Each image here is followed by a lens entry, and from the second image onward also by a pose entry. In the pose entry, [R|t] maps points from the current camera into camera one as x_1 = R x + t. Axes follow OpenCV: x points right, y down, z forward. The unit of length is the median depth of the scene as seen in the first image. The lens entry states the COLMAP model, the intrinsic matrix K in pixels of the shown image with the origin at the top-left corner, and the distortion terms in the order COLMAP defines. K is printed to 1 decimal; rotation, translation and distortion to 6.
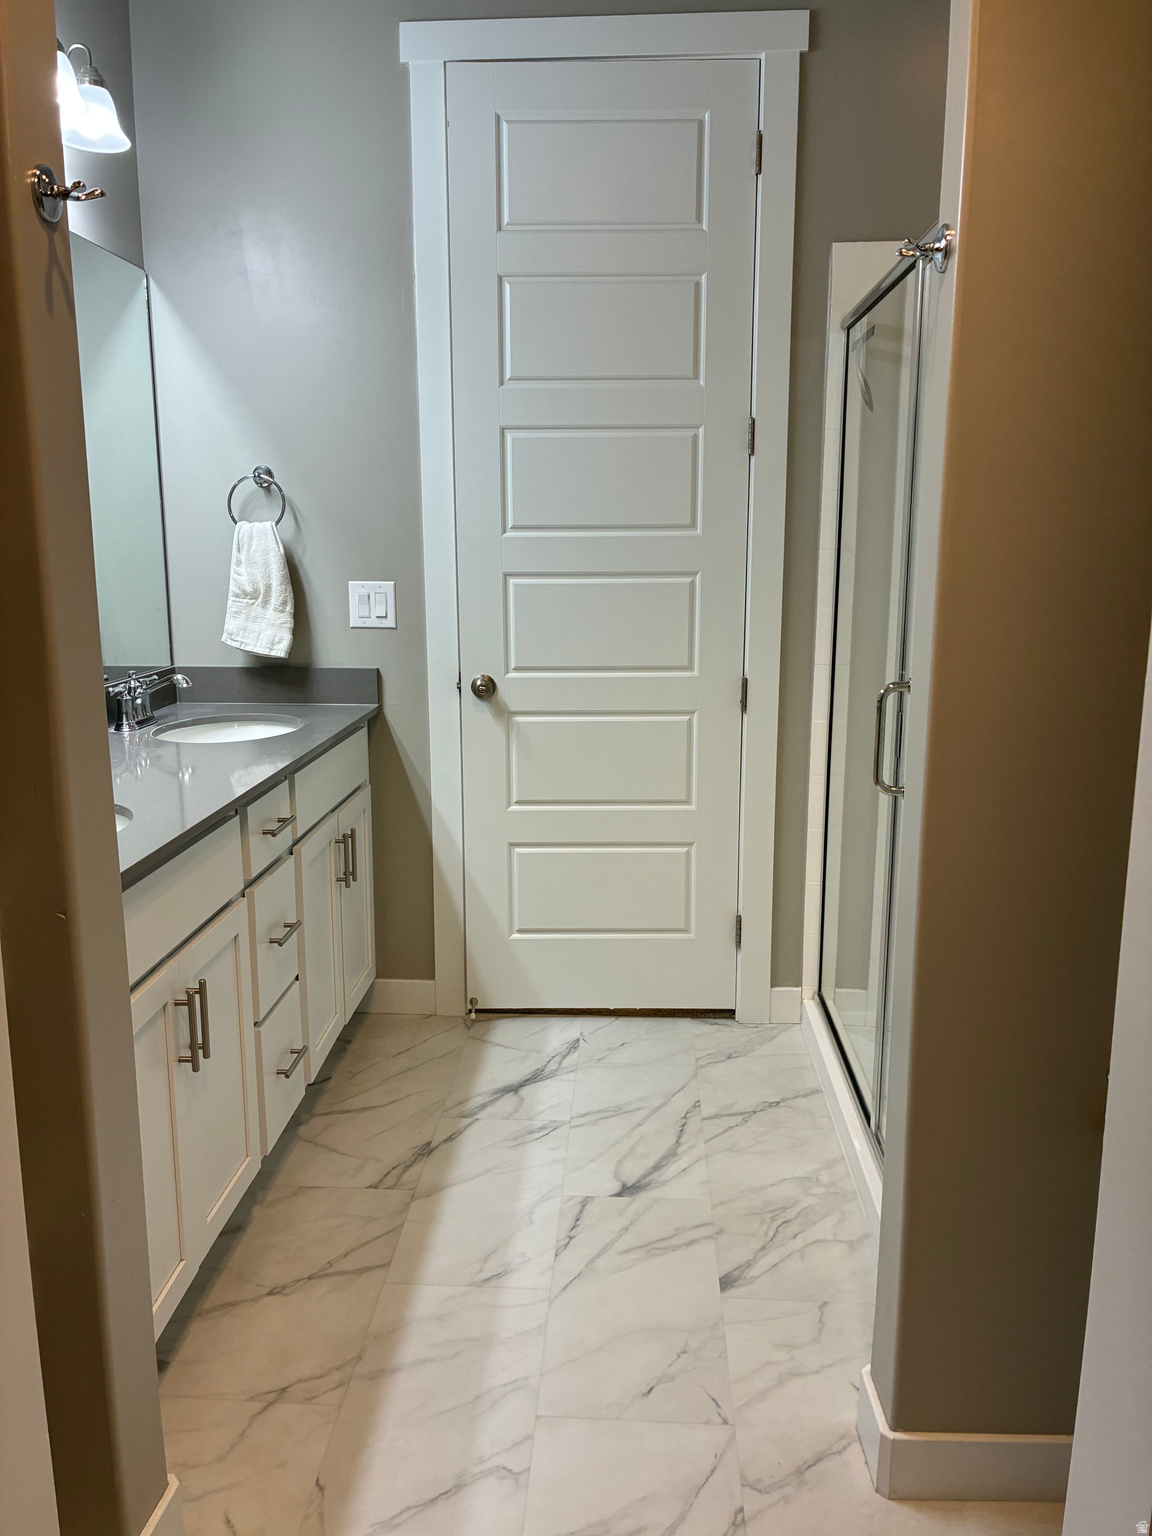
lens RADIAL K [[1165.0, 0, 572.0], [0, 1165.0, 763.1], [0, 0, 1]] dist [0.008177, -0.003472]
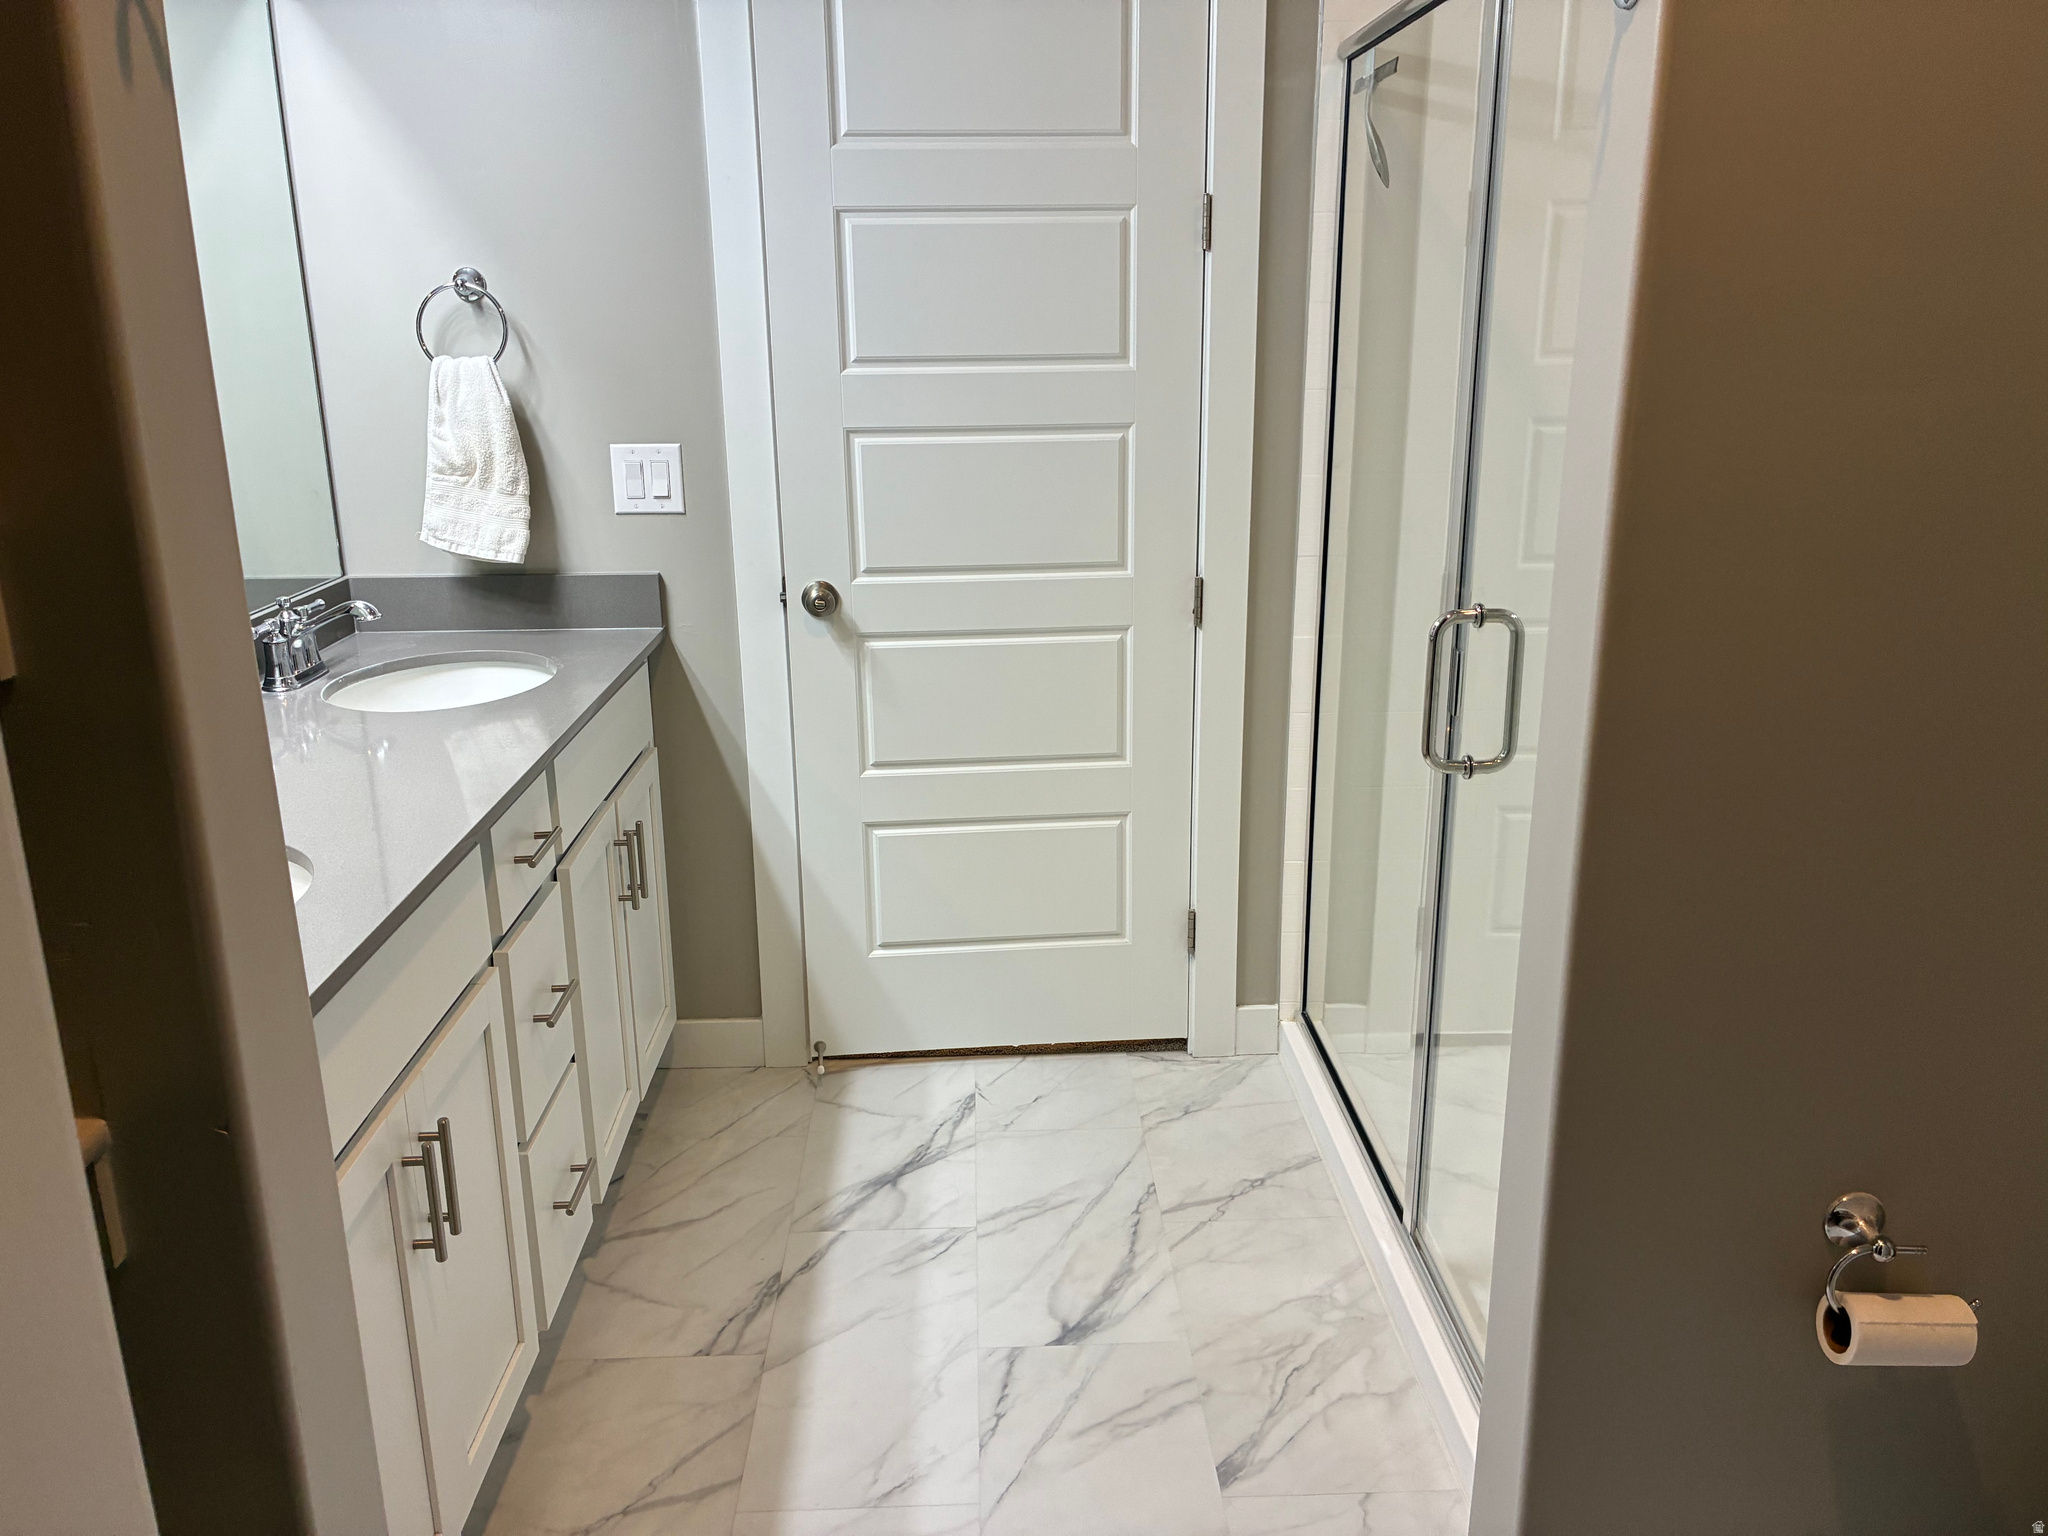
lens RADIAL K [[1553.3, 0, 1033.9], [0, 1553.3, 765.3], [0, 0, 1]] dist [0.008177, -0.003472]
pose [[0.995139, -0.033542, 0.092589, -0.043570], [0.025093, 0.995539, 0.090955, -0.053361], [-0.095227, -0.088189, 0.991542, 0.088843]]
